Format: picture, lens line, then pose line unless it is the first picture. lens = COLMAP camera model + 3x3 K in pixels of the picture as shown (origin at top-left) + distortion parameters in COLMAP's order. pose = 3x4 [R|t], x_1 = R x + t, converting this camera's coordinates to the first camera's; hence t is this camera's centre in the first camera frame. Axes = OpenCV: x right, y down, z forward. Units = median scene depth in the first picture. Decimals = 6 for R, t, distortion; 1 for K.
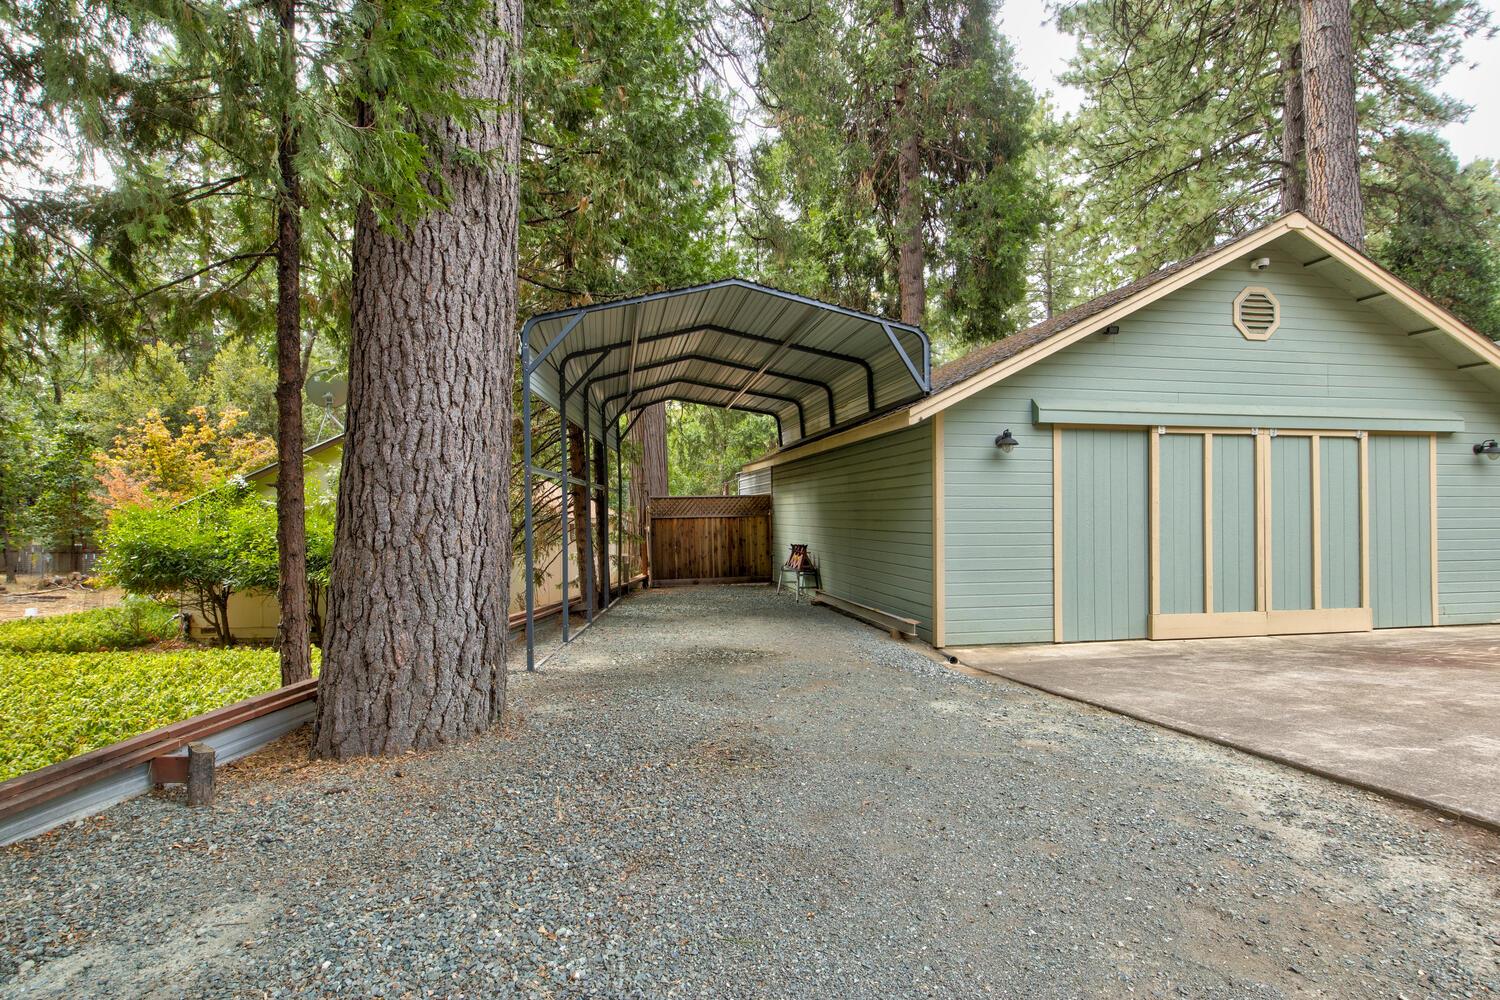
lens RADIAL K [[744.2, 0, 742.4], [0, 744.2, 507.3], [0, 0, 1]] dist [-0.006259, -0.001433]
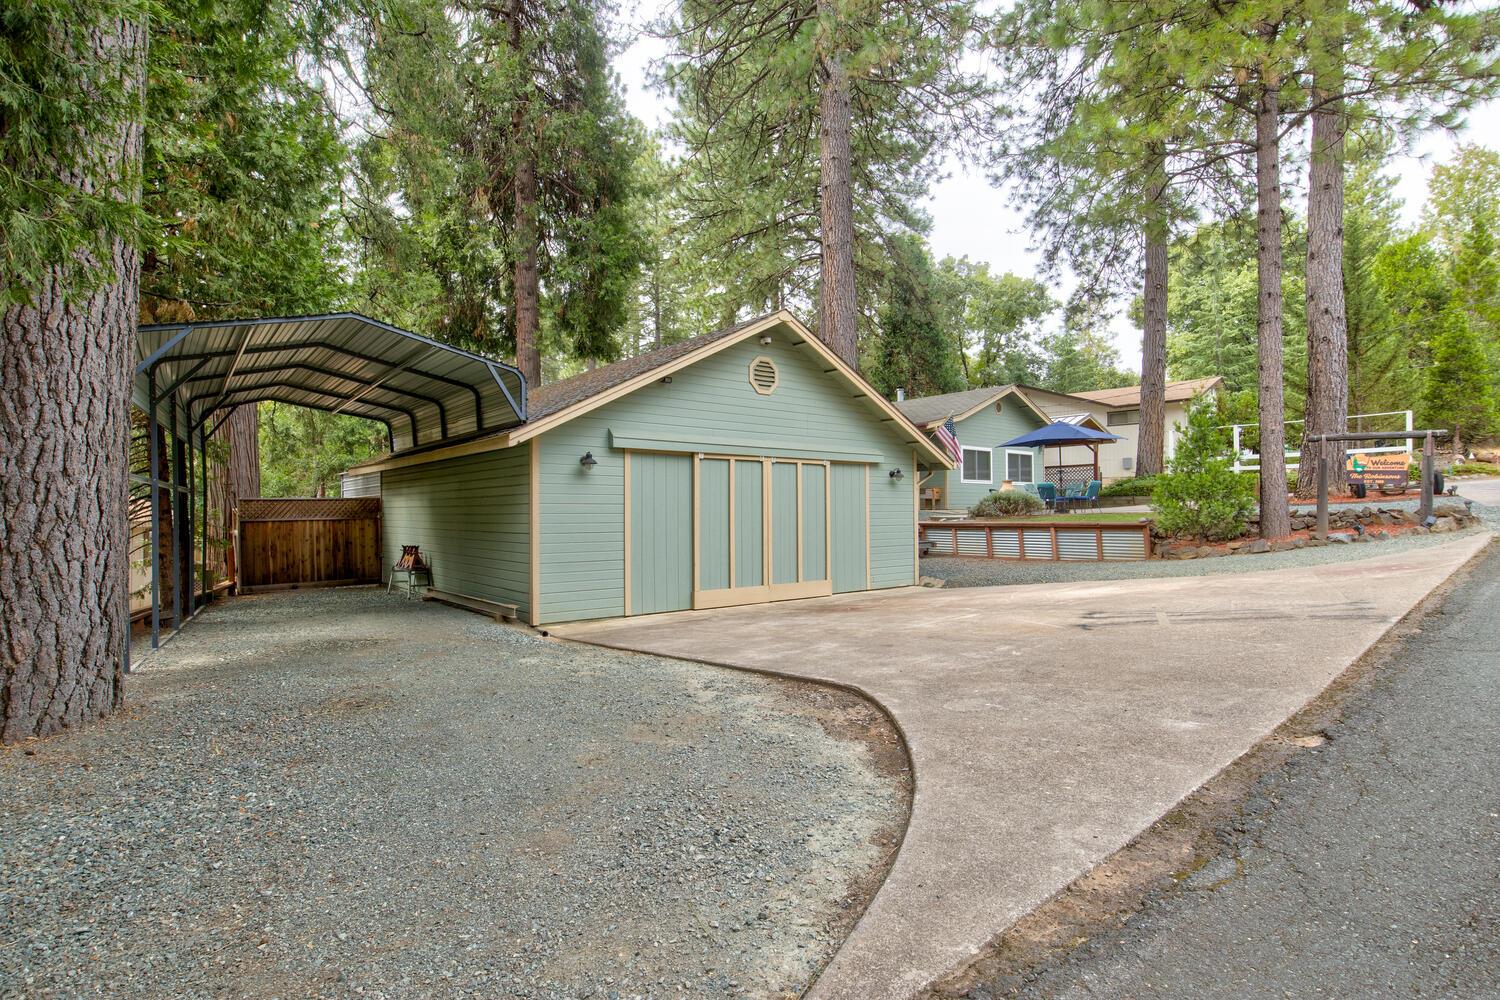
lens RADIAL K [[744.2, 0, 742.8], [0, 744.2, 506.6], [0, 0, 1]] dist [-0.006259, -0.001433]
pose [[0.878002, 0.003951, 0.478641, -0.022587], [-0.003388, 0.999992, -0.002041, -0.007865], [-0.478645, 0.000170, 0.878008, -0.233035]]
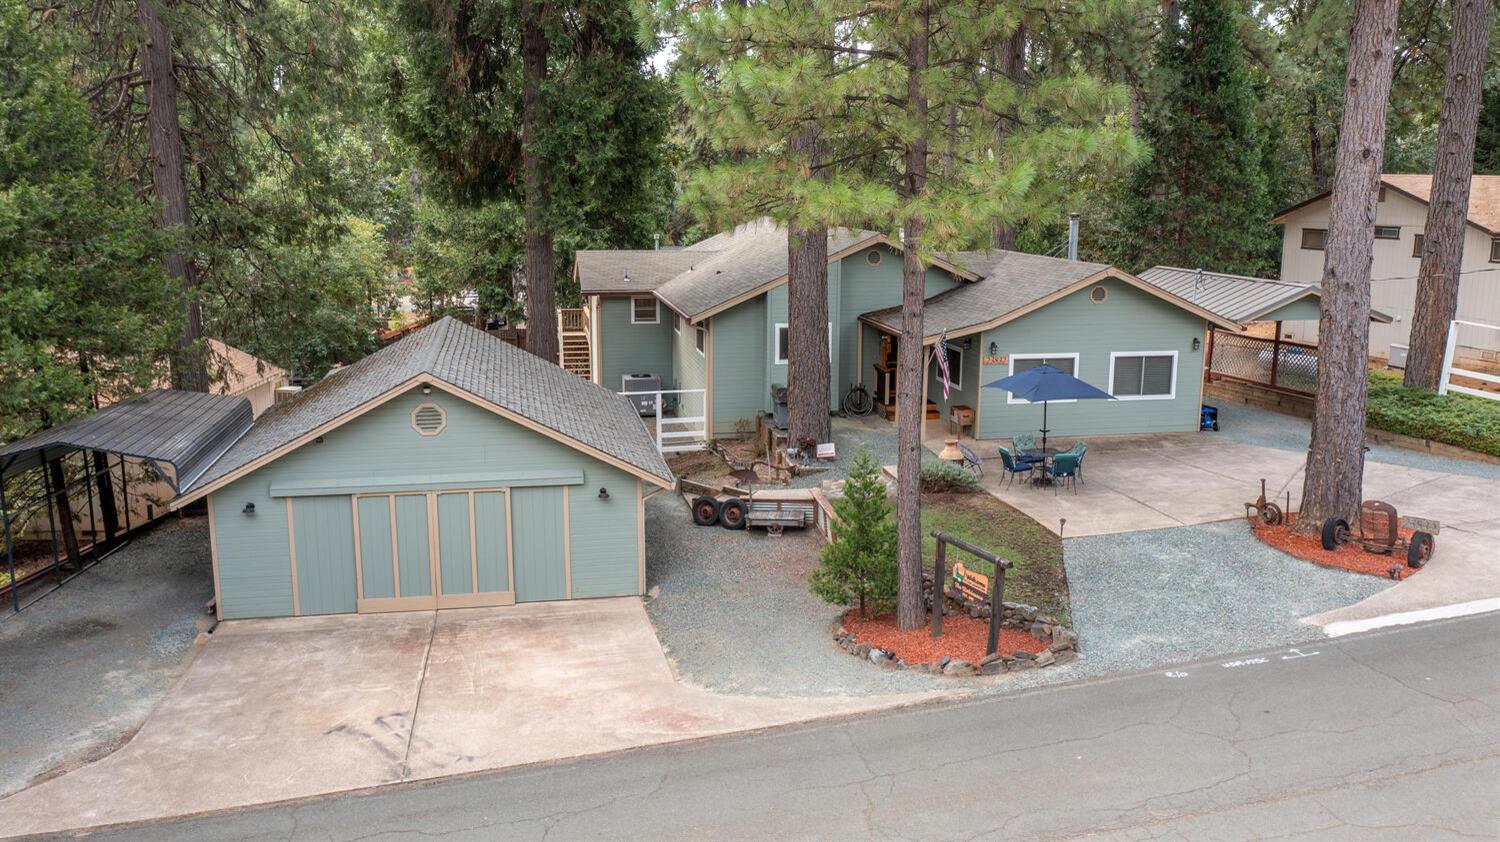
lens RADIAL K [[1183.3, 0, 735.9], [0, 1183.3, 411.7], [0, 0, 1]] dist [-0.023952, 0.005874]
pose [[0.999949, 0.007526, 0.006731, 1.358320], [-0.008721, 0.979739, 0.200089, -0.805387], [-0.005089, -0.200138, 0.979755, -1.531151]]
